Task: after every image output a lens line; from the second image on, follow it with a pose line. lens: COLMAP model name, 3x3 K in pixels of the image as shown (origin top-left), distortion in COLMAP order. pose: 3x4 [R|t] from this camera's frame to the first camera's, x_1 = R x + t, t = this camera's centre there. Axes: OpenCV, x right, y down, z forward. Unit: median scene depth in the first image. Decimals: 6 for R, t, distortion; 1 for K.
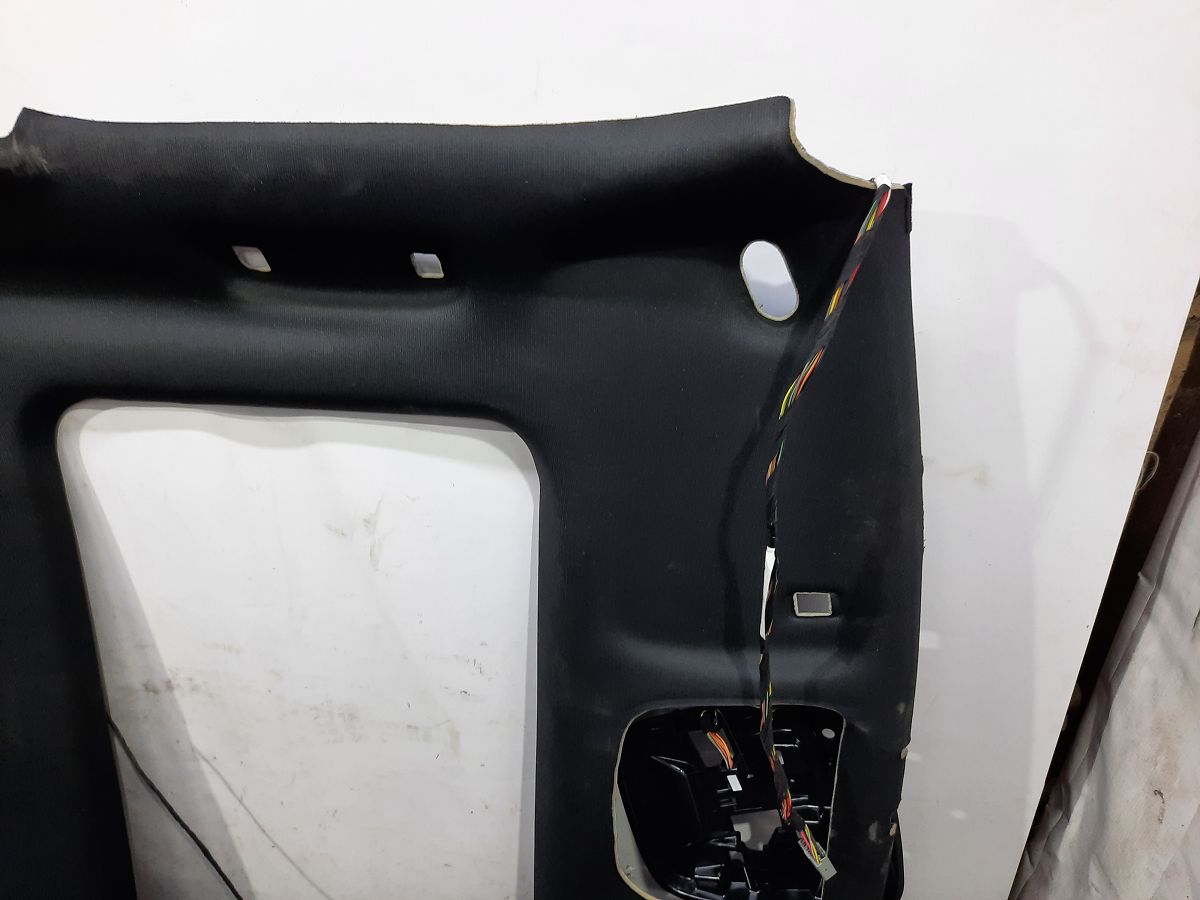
lens RADIAL K [[857.7, 0, 600.6], [0, 857.7, 451.9], [0, 0, 1]] dist [0.014383, -0.014048]
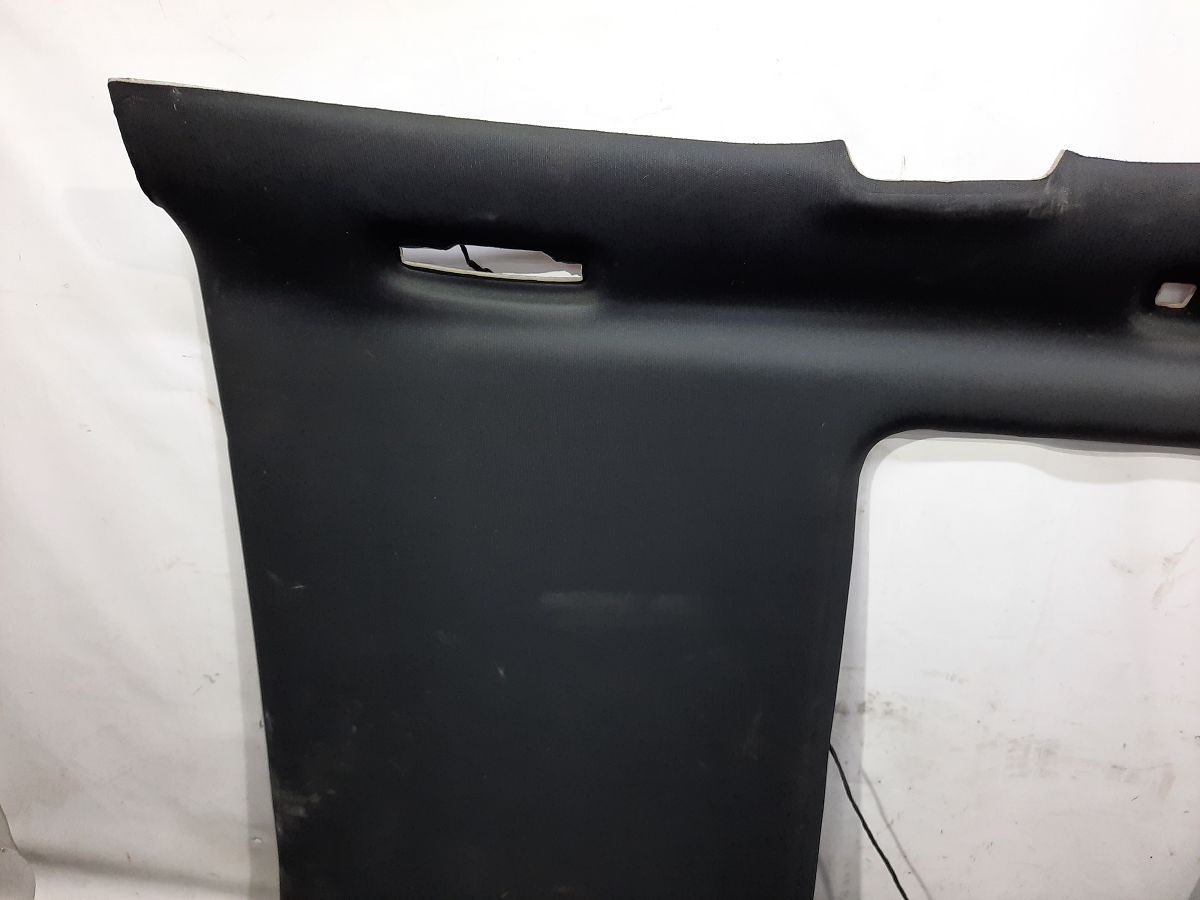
lens RADIAL K [[857.7, 0, 598.5], [0, 857.7, 449.0], [0, 0, 1]] dist [0.014383, -0.014048]
pose [[0.992444, 0.026897, -0.119717, -0.695621], [-0.027418, 0.999620, -0.002712, -0.021060], [0.119599, 0.005974, 0.992804, -0.038997]]
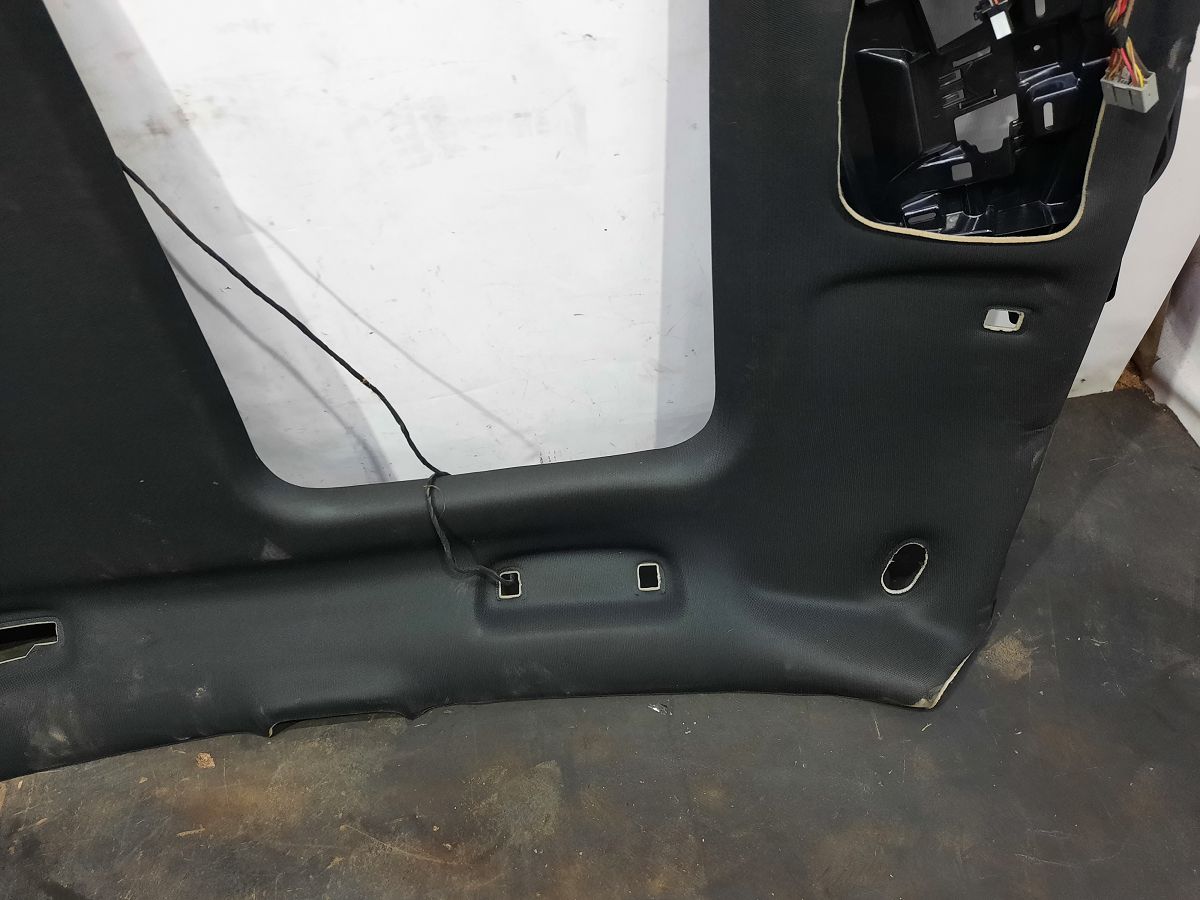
lens RADIAL K [[857.7, 0, 605.7], [0, 857.7, 453.4], [0, 0, 1]] dist [0.014383, -0.014048]
pose [[0.975188, -0.213766, 0.057557, -0.254713], [0.175018, 0.903658, 0.390860, 0.306952], [-0.135564, -0.371088, 0.918649, 0.176724]]
